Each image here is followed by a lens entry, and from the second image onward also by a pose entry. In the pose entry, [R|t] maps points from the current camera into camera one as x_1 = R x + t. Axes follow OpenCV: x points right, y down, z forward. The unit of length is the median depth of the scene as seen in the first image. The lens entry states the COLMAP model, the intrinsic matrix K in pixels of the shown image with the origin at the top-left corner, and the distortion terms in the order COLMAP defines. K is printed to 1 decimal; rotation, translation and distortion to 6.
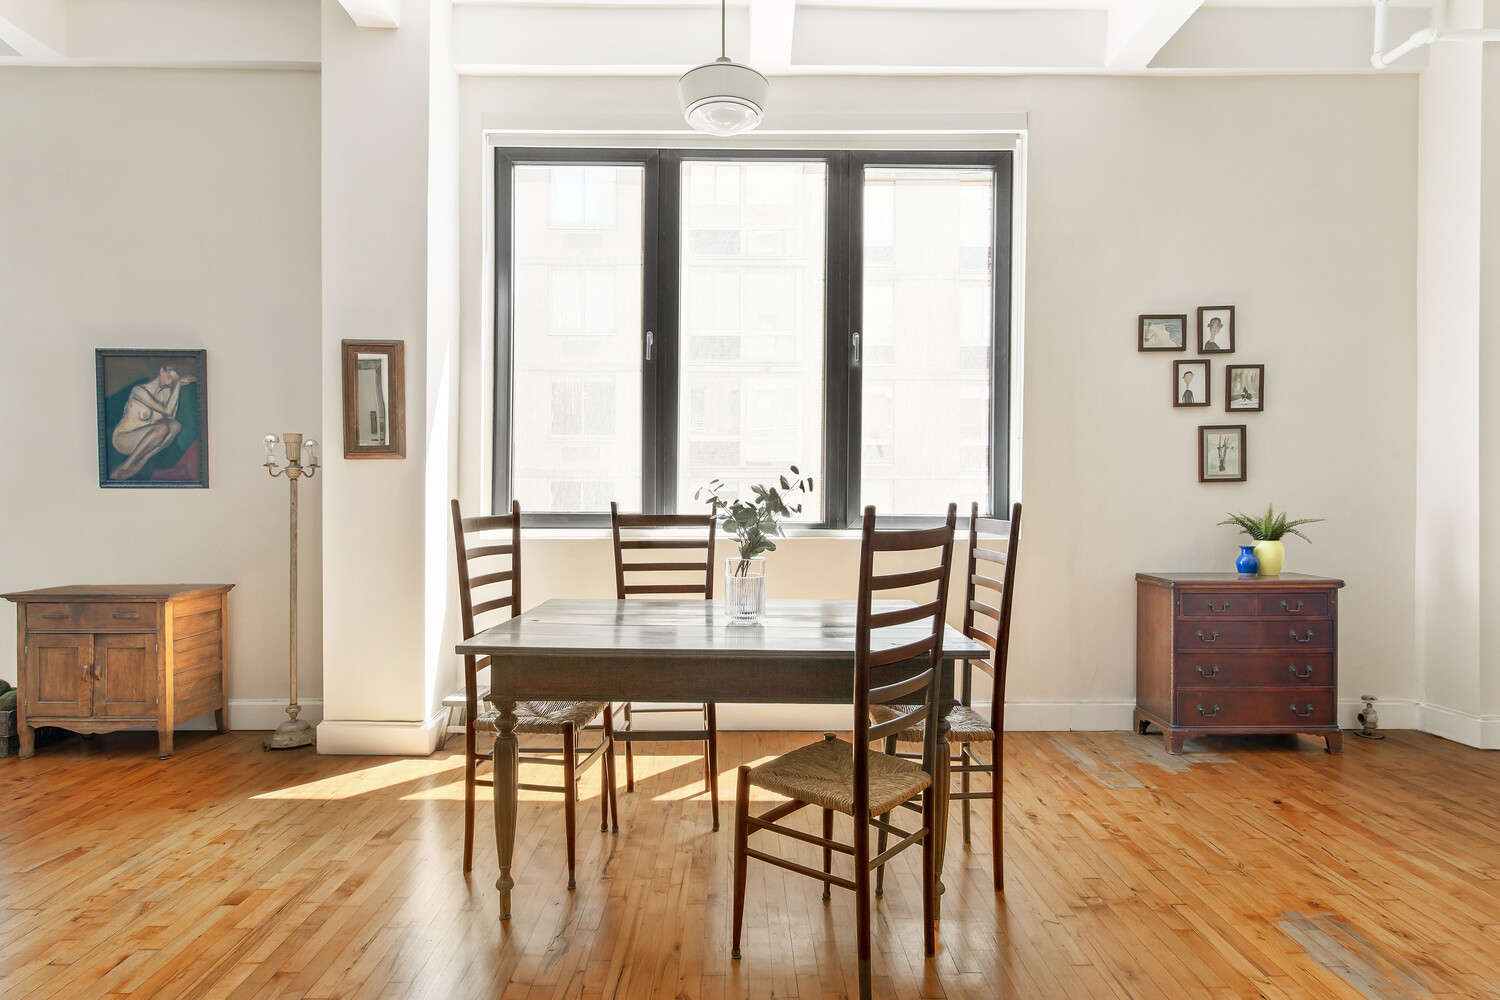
lens RADIAL K [[797.2, 0, 750.0], [0, 797.2, 500.0], [0, 0, 1]] dist [0.005601, 0.000613]
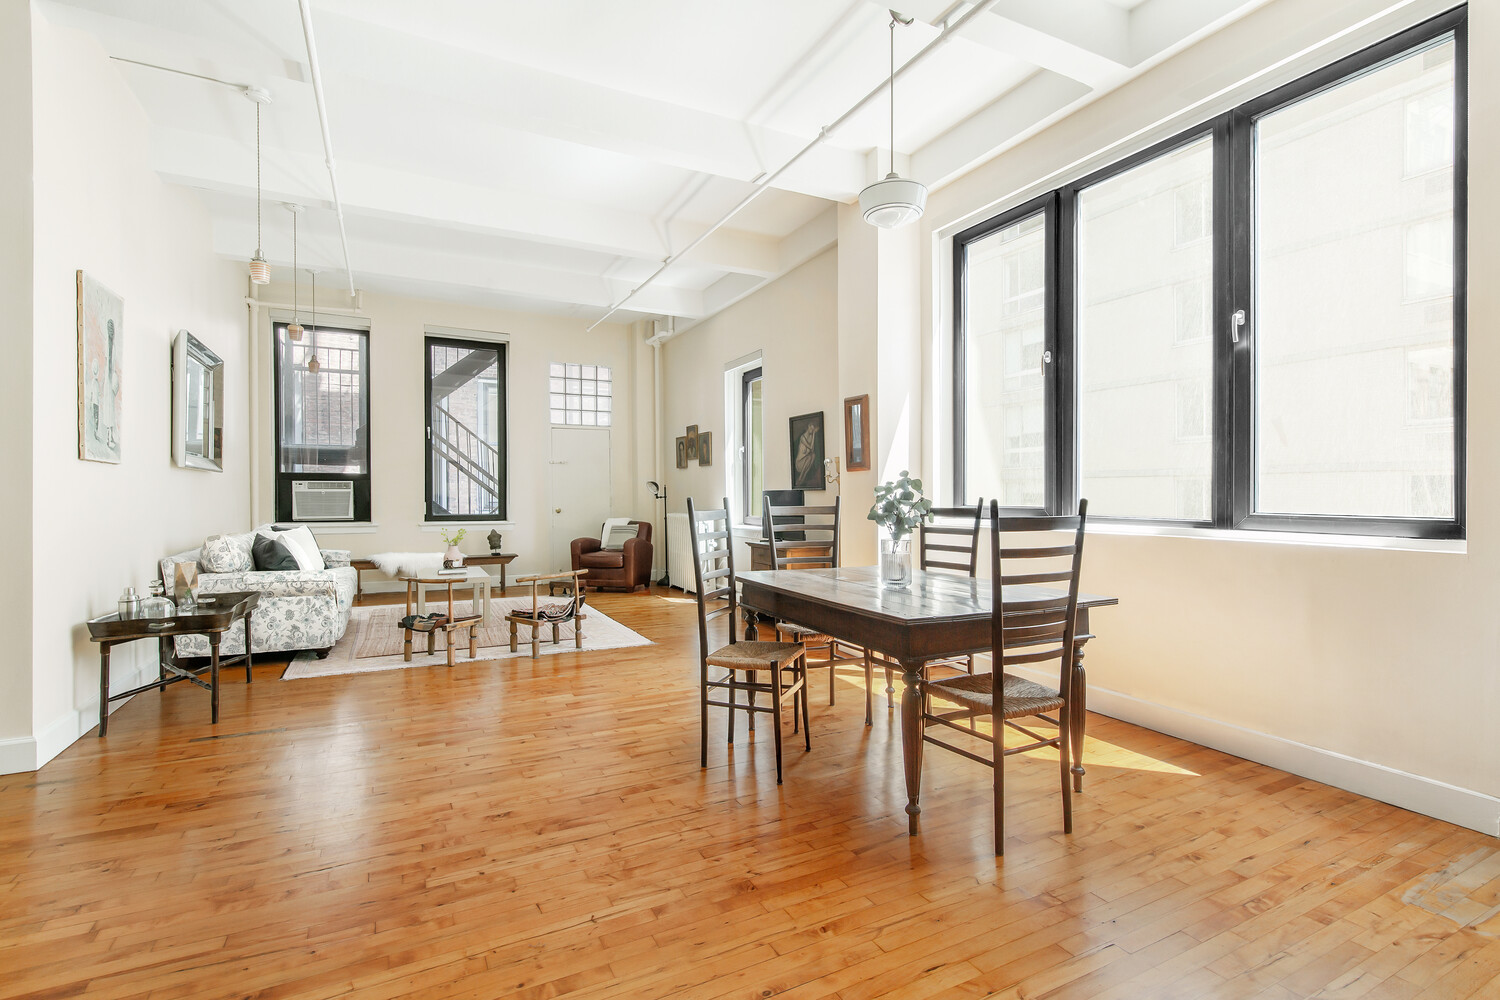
lens RADIAL K [[704.6, 0, 750.0], [0, 704.6, 500.0], [0, 0, 1]] dist [-0.002467, -0.000110]
pose [[0.452767, 0.004123, -0.891619, 0.657966], [-0.008020, 0.999968, 0.000551, 0.007144], [0.891593, 0.006901, 0.452785, 0.173859]]
